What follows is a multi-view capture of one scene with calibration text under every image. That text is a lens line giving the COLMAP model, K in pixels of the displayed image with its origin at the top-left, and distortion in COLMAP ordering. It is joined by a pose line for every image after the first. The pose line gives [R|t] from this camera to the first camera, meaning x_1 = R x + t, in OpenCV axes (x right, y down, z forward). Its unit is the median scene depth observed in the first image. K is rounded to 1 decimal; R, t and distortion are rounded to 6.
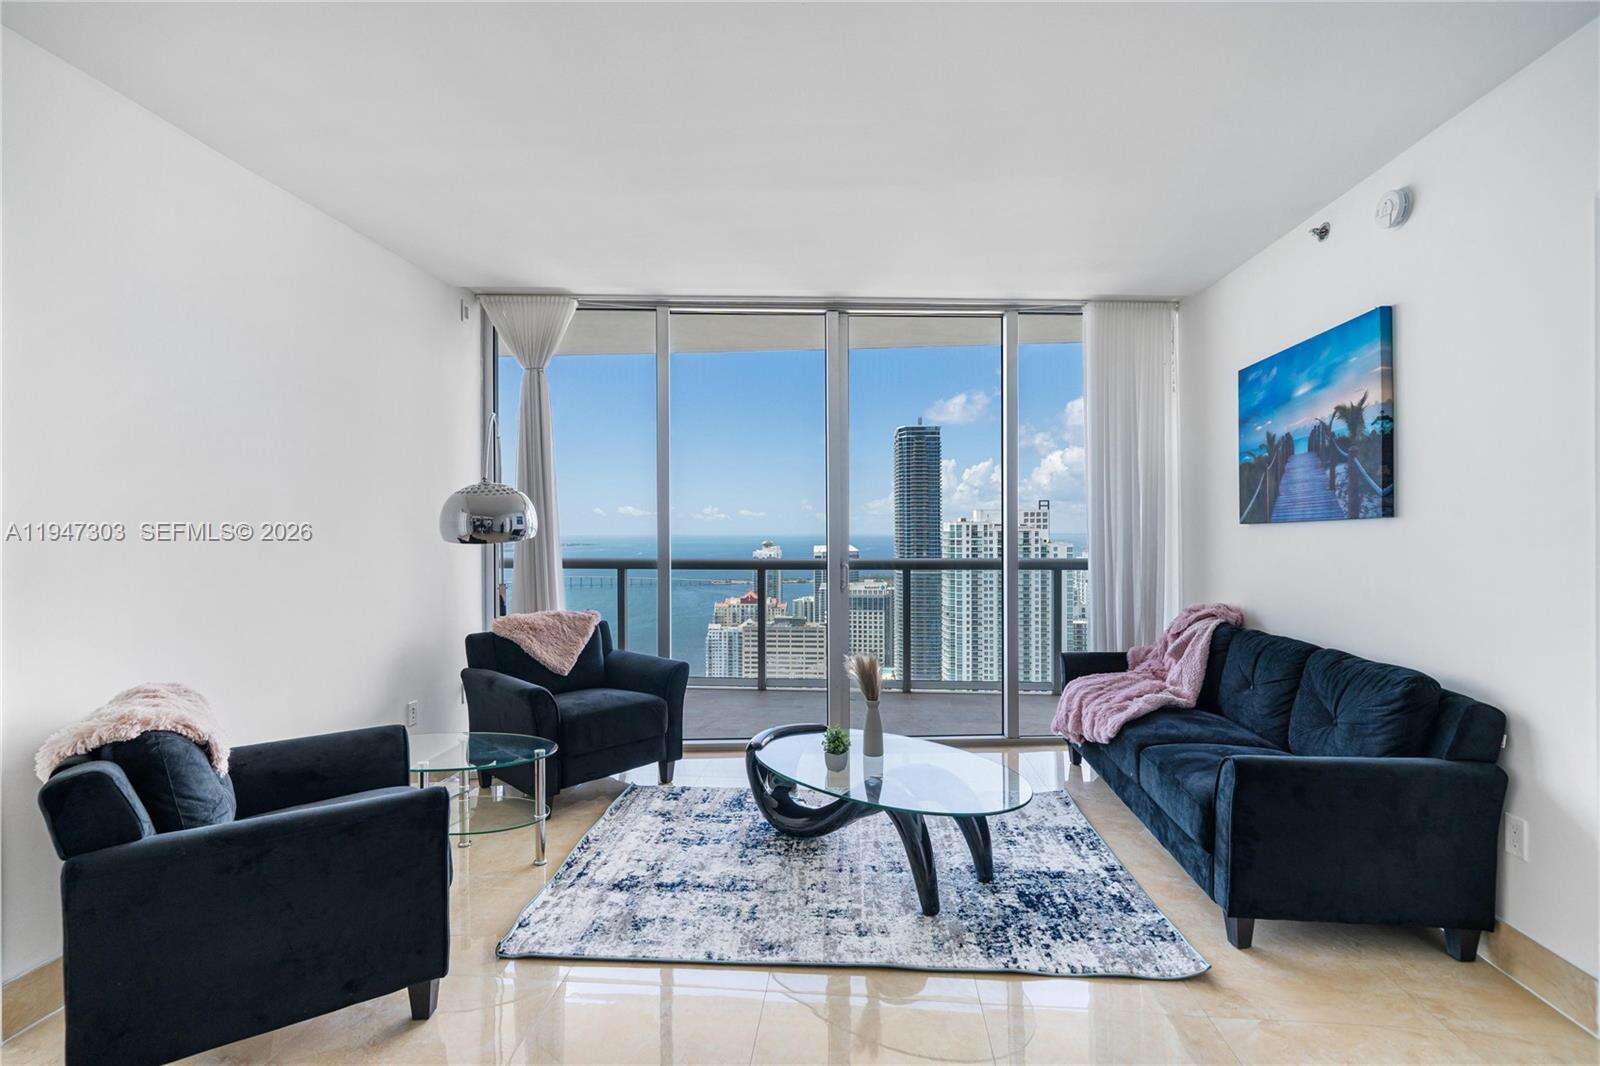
lens RADIAL K [[762.3, 0, 794.0], [0, 762.3, 519.1], [0, 0, 1]] dist [0.002319, -0.000664]
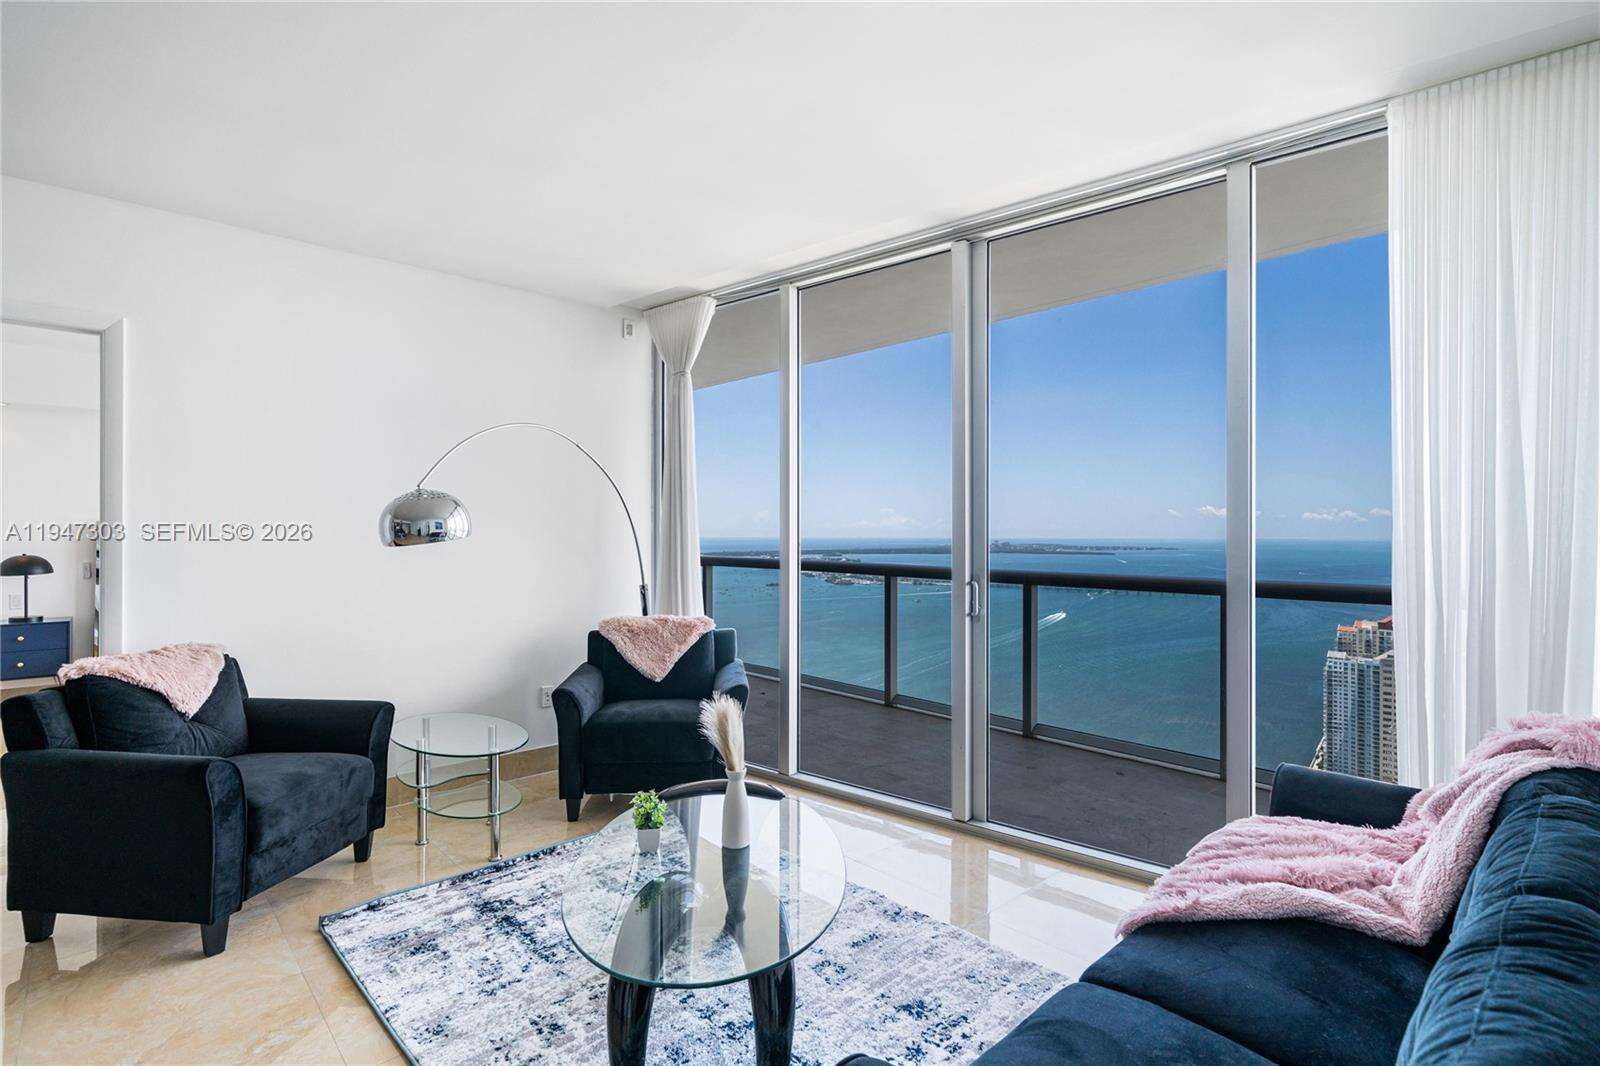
lens RADIAL K [[762.3, 0, 794.0], [0, 762.3, 519.1], [0, 0, 1]] dist [0.002319, -0.000664]
pose [[0.736864, -0.009871, -0.675969, 0.682944], [0.006142, 0.999950, -0.007906, 0.004733], [0.676013, 0.001674, 0.736887, 0.531285]]
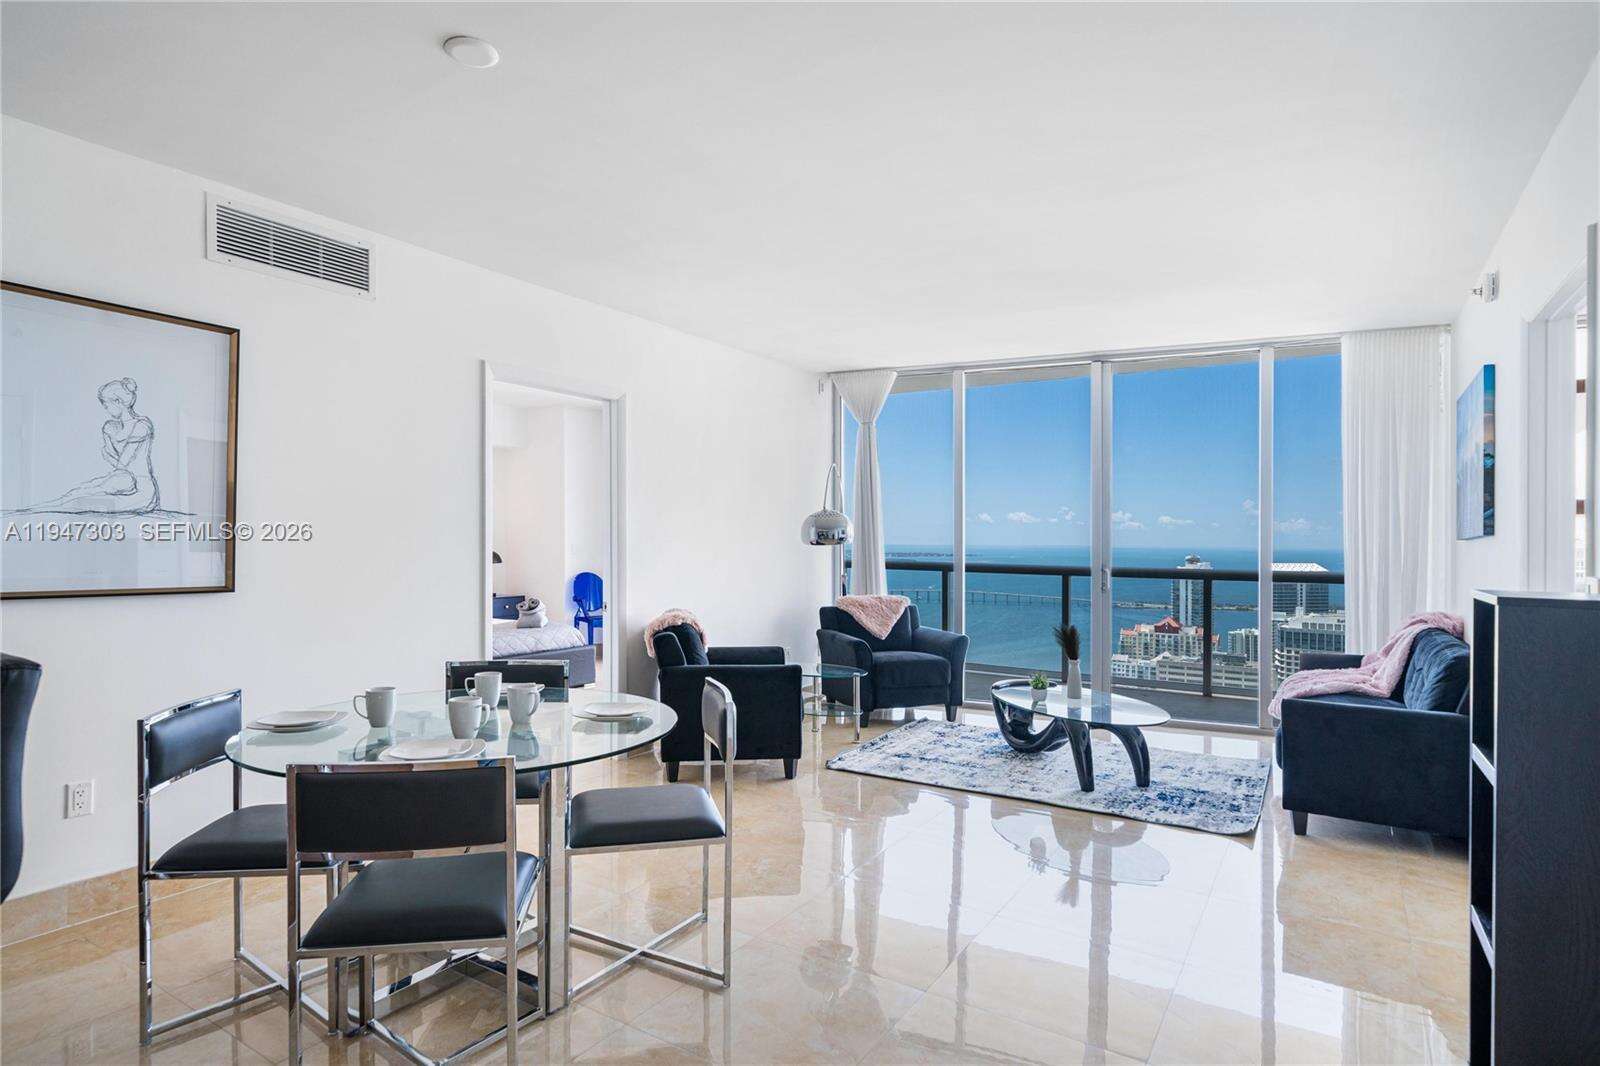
lens RADIAL K [[878.9, 0, 777.3], [0, 878.9, 509.5], [0, 0, 1]] dist [0.022670, -0.000125]
pose [[0.885352, -0.004248, -0.464901, 0.406885], [-0.005003, 0.999813, -0.018664, -0.011270], [0.464894, 0.018850, 0.885166, -0.777578]]
